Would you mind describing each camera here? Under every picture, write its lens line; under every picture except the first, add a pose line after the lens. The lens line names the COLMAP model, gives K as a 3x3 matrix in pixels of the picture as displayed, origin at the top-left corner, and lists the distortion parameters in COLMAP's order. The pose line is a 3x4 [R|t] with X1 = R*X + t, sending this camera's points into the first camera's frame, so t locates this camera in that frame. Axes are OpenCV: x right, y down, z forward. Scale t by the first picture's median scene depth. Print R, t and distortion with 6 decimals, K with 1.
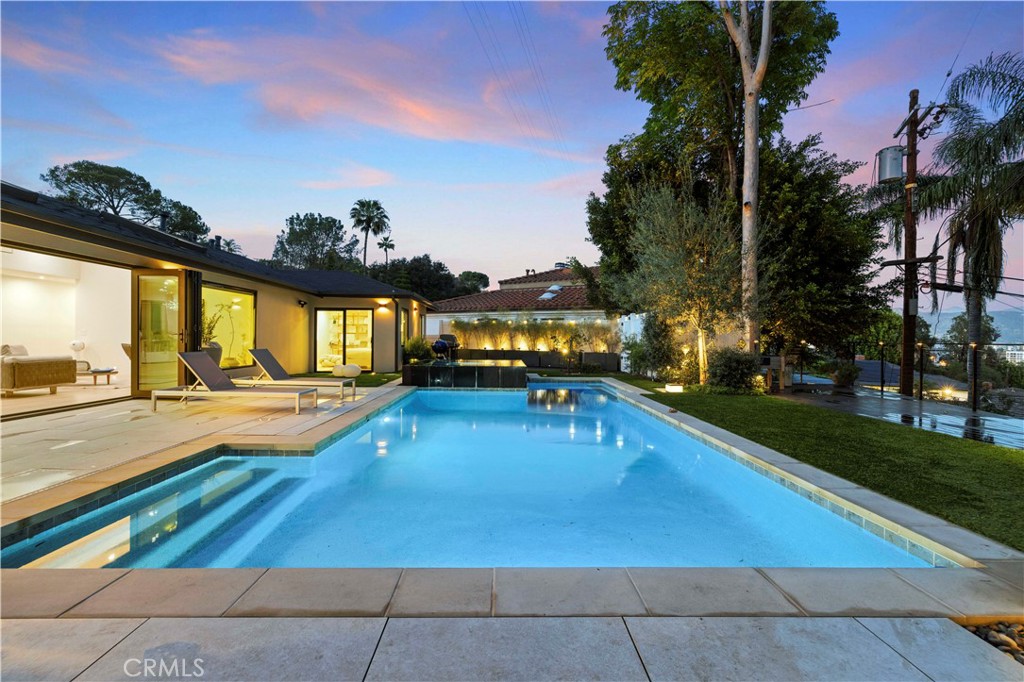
lens RADIAL K [[432.1, 0, 508.5], [0, 432.1, 341.0], [0, 0, 1]] dist [0.001736, 0.000380]
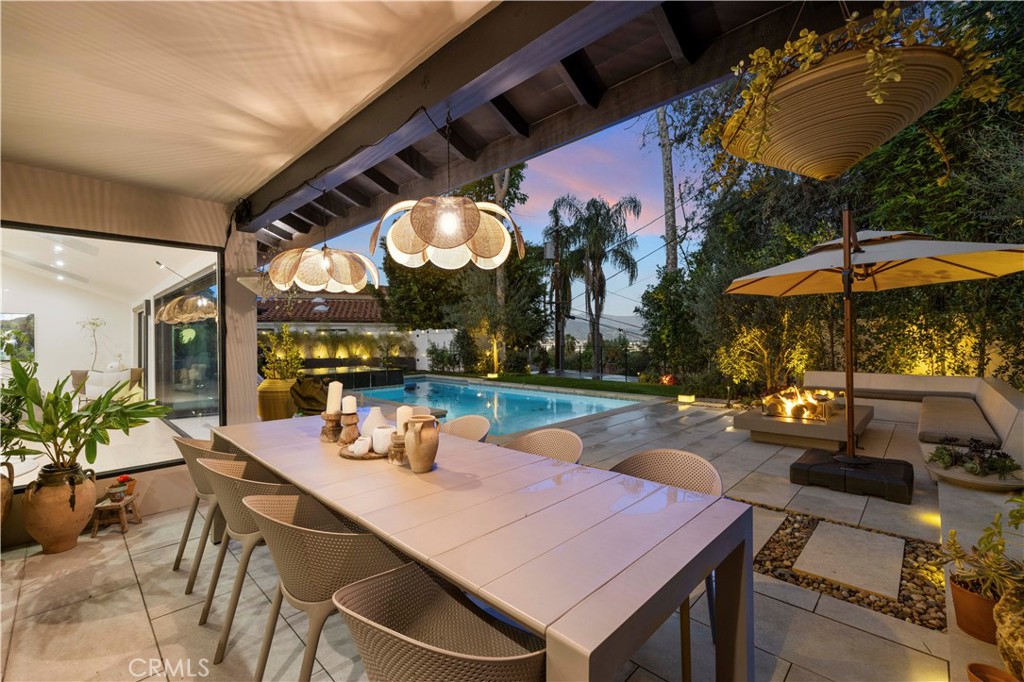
lens RADIAL K [[432.1, 0, 508.5], [0, 432.1, 341.0], [0, 0, 1]] dist [0.001736, 0.000380]
pose [[0.707278, -0.018447, 0.706694, -0.492253], [0.020115, 0.999780, 0.005966, -0.023931], [-0.706649, 0.009996, 0.707494, -0.173456]]
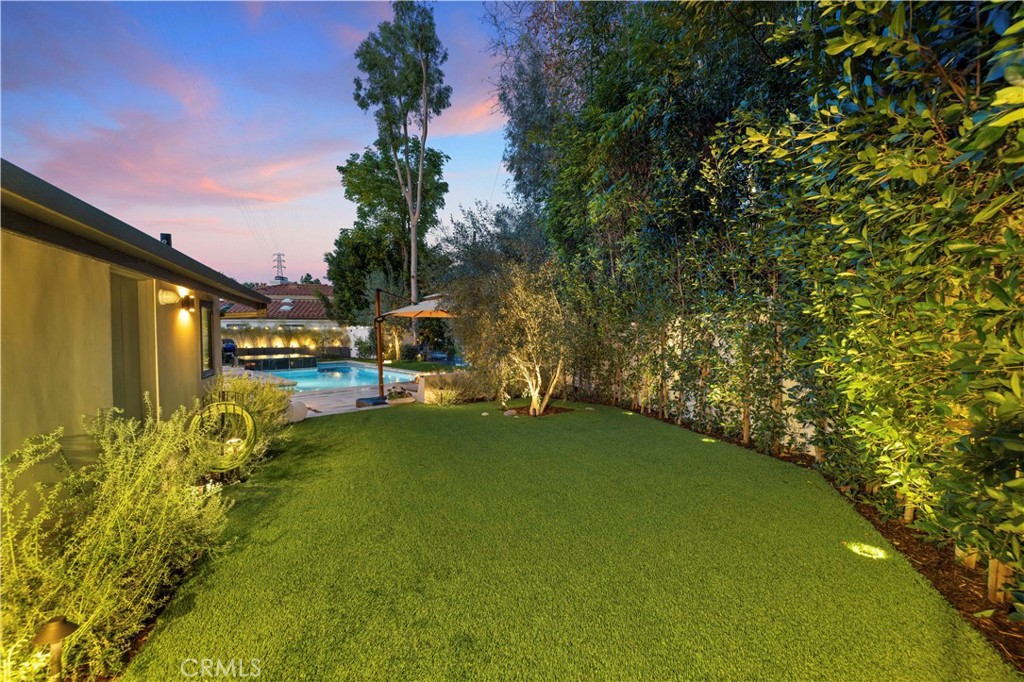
lens RADIAL K [[432.1, 0, 508.5], [0, 432.1, 341.0], [0, 0, 1]] dist [0.001736, 0.000380]
pose [[0.746038, -0.031228, 0.665171, -0.429266], [0.012529, 0.999381, 0.032867, -0.045882], [-0.665785, -0.016186, 0.745968, -0.744723]]
